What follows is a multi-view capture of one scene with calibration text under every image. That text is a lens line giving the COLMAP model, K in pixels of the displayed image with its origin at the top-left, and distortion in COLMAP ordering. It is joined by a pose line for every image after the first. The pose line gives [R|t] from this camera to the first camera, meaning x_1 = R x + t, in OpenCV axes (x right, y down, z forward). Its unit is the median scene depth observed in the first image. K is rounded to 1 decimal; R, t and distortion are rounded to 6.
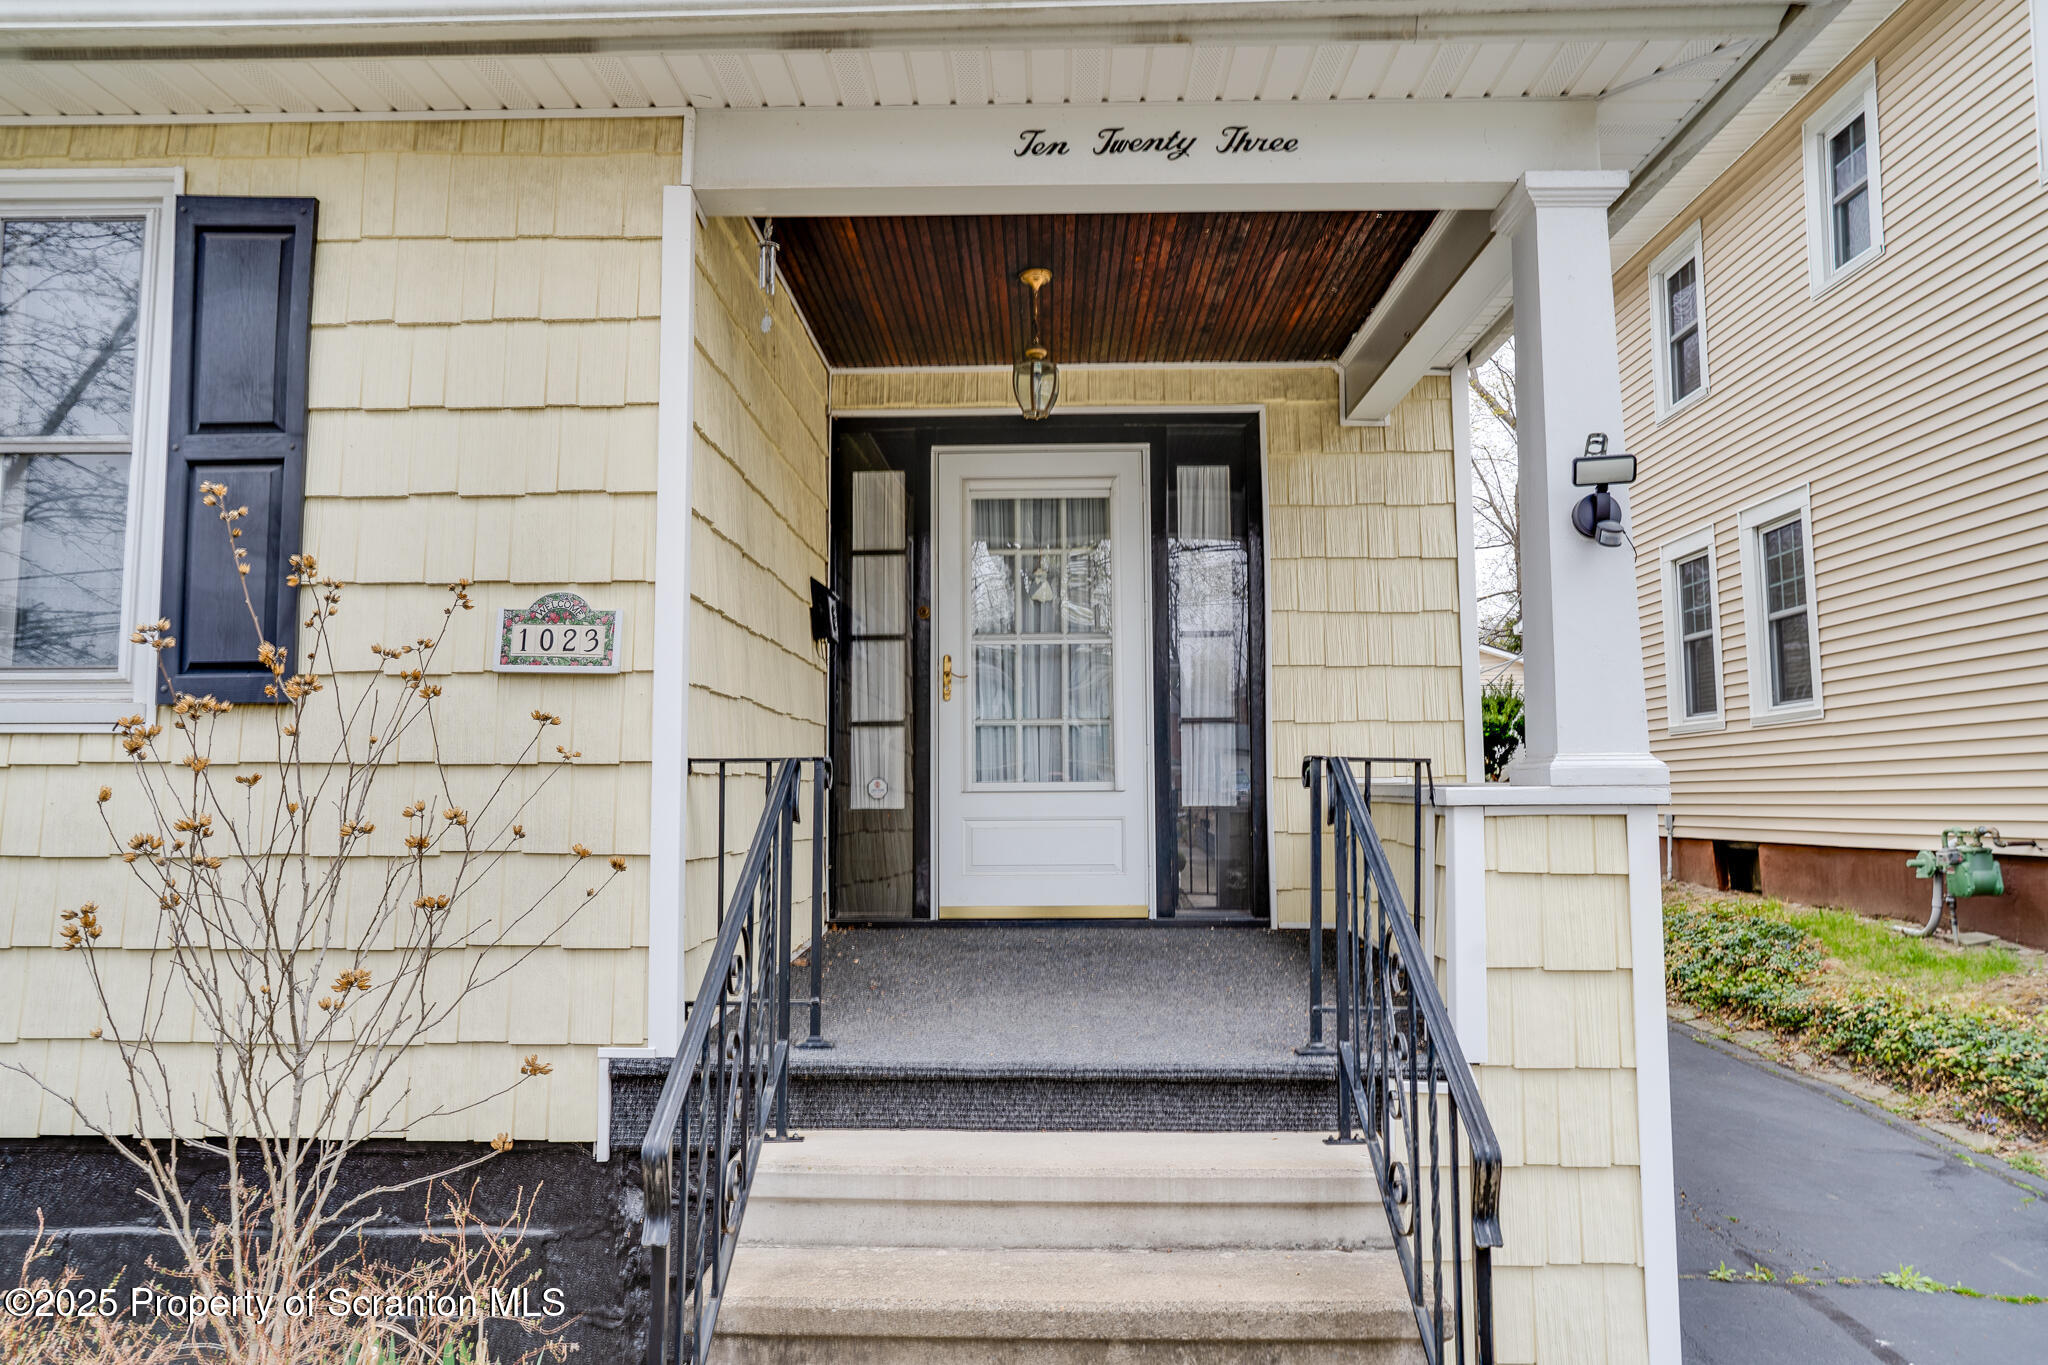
lens RADIAL K [[1352.2, 0, 1021.0], [0, 1352.2, 686.3], [0, 0, 1]] dist [-0.002562, 0.001387]
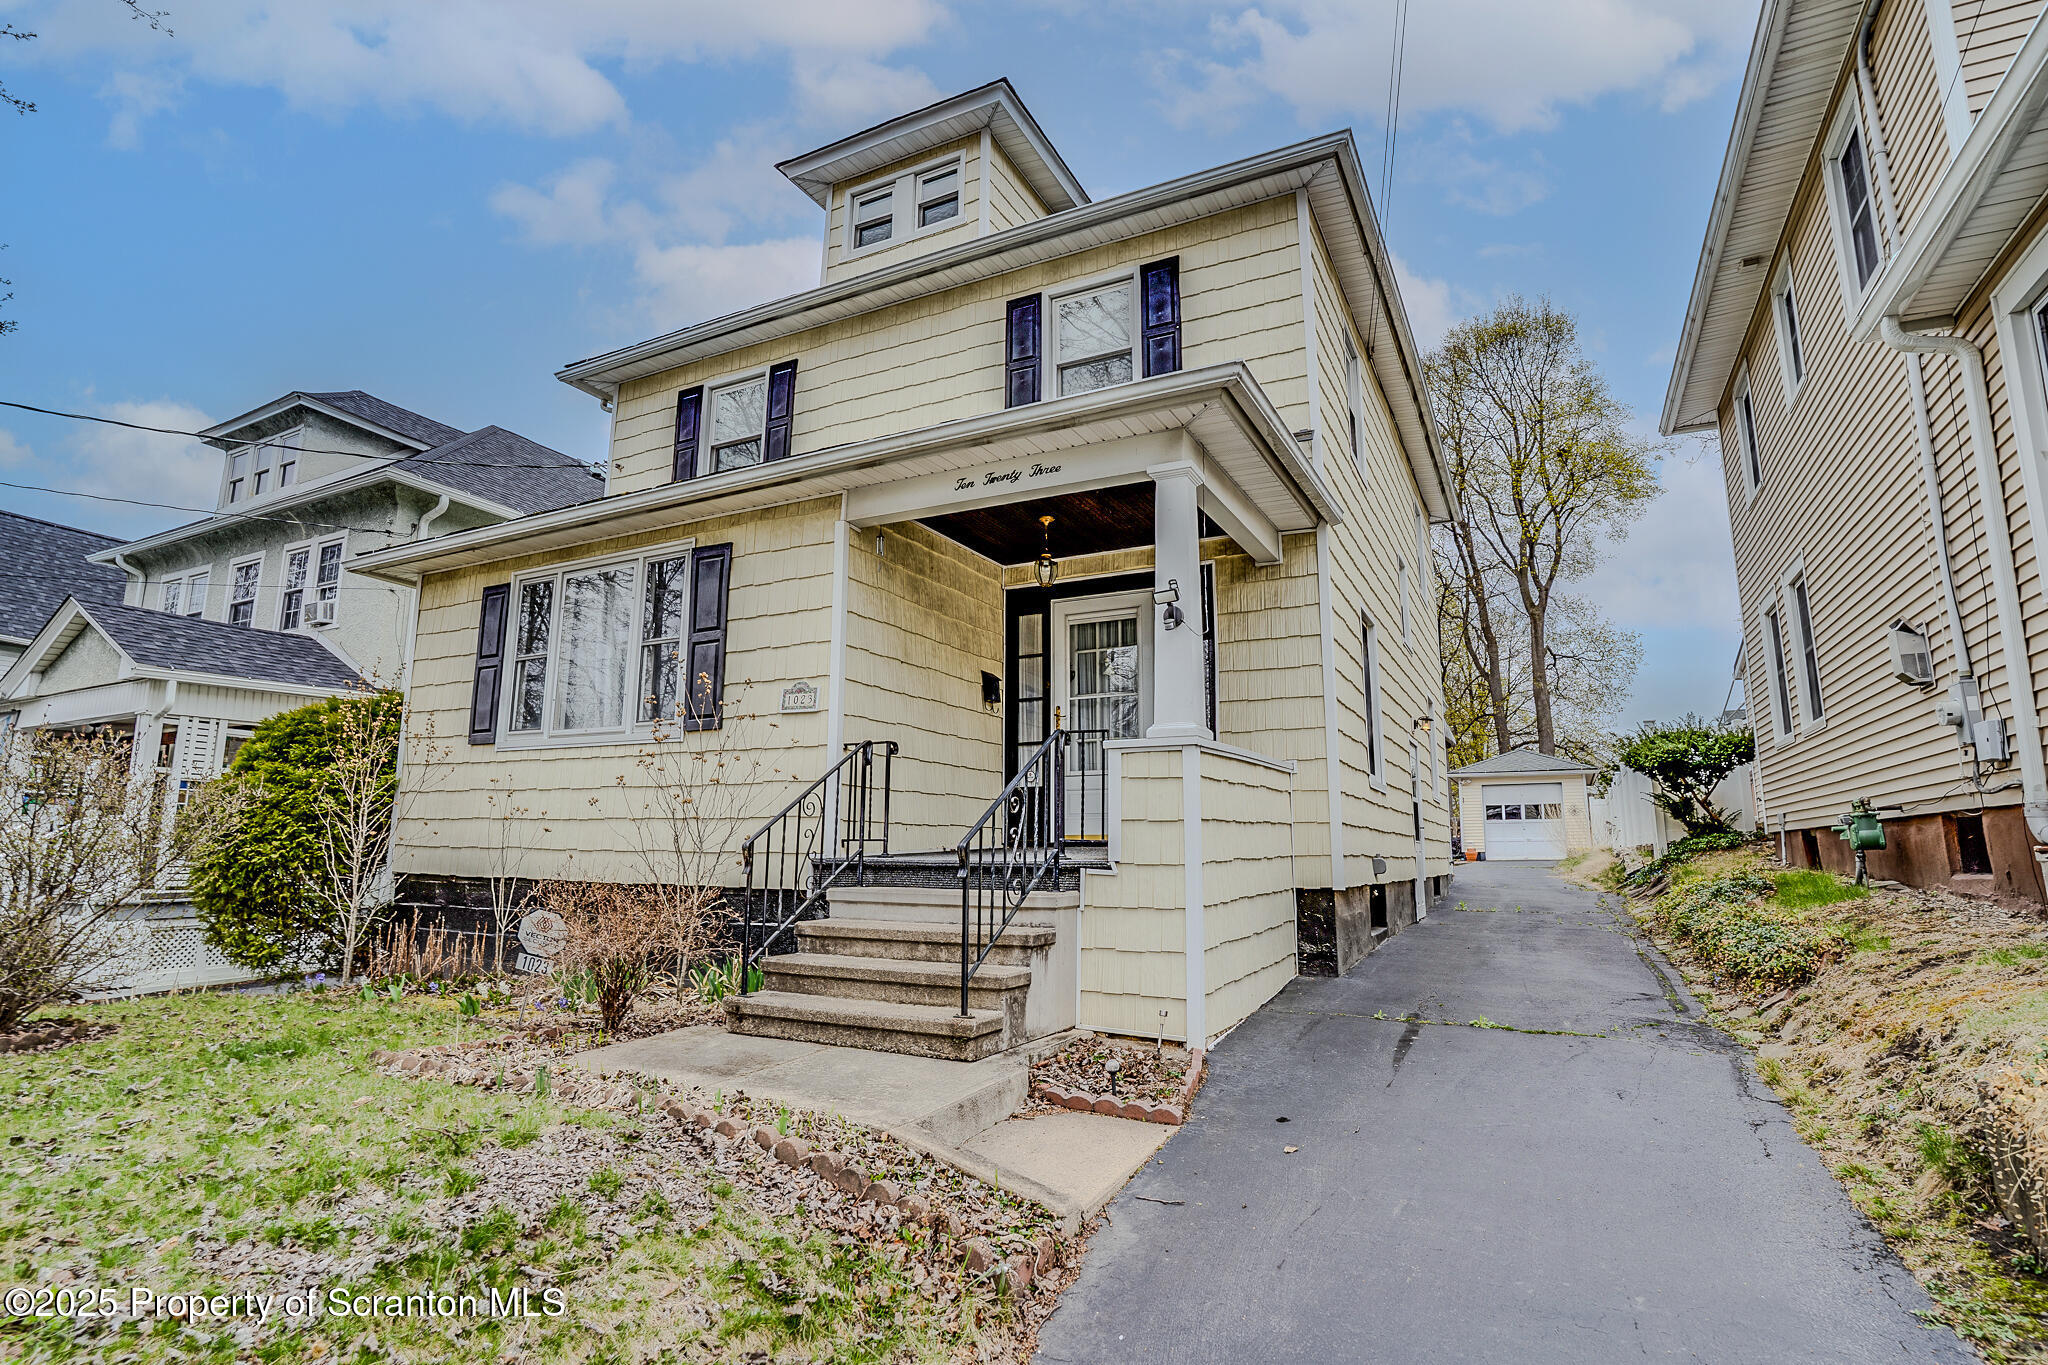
lens RADIAL K [[1055.9, 0, 1019.5], [0, 1055.9, 677.1], [0, 0, 1]] dist [-0.073126, 0.027495]
pose [[0.901323, -0.066981, -0.427938, 0.873152], [0.030051, 0.995261, -0.092484, 0.117876], [0.432105, 0.070498, 0.899064, -0.616846]]
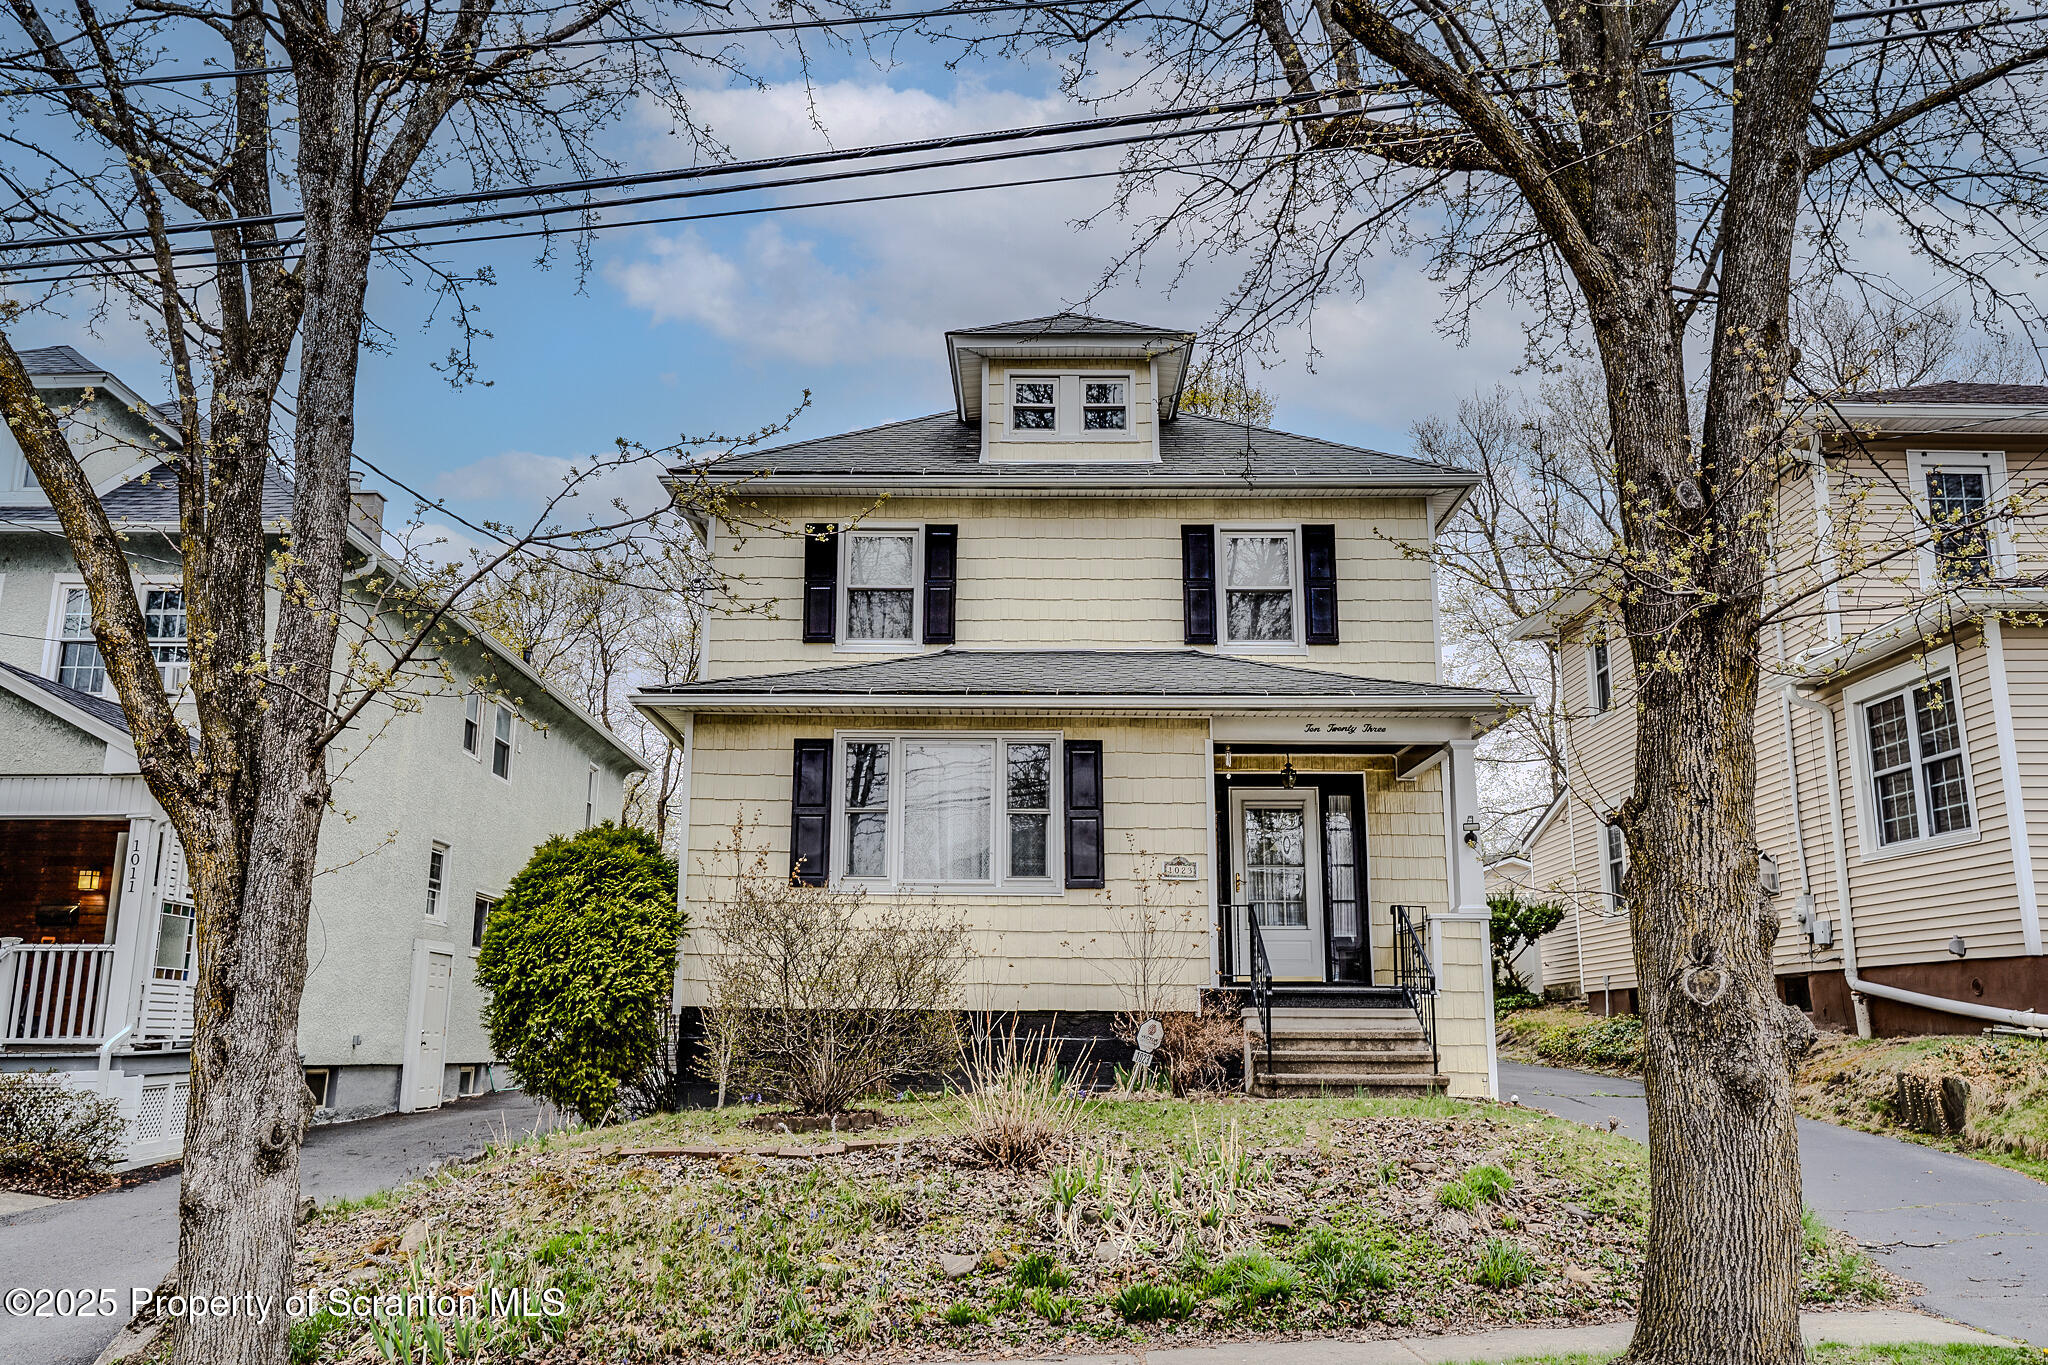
lens RADIAL K [[1694.2, 0, 1021.5], [0, 1694.2, 654.5], [0, 0, 1]] dist [0.007713, -0.000462]
pose [[0.999665, 0.012224, 0.022822, -0.829936], [-0.008879, 0.989925, -0.141314, 0.034726], [-0.024320, 0.141064, 0.989702, -3.311088]]
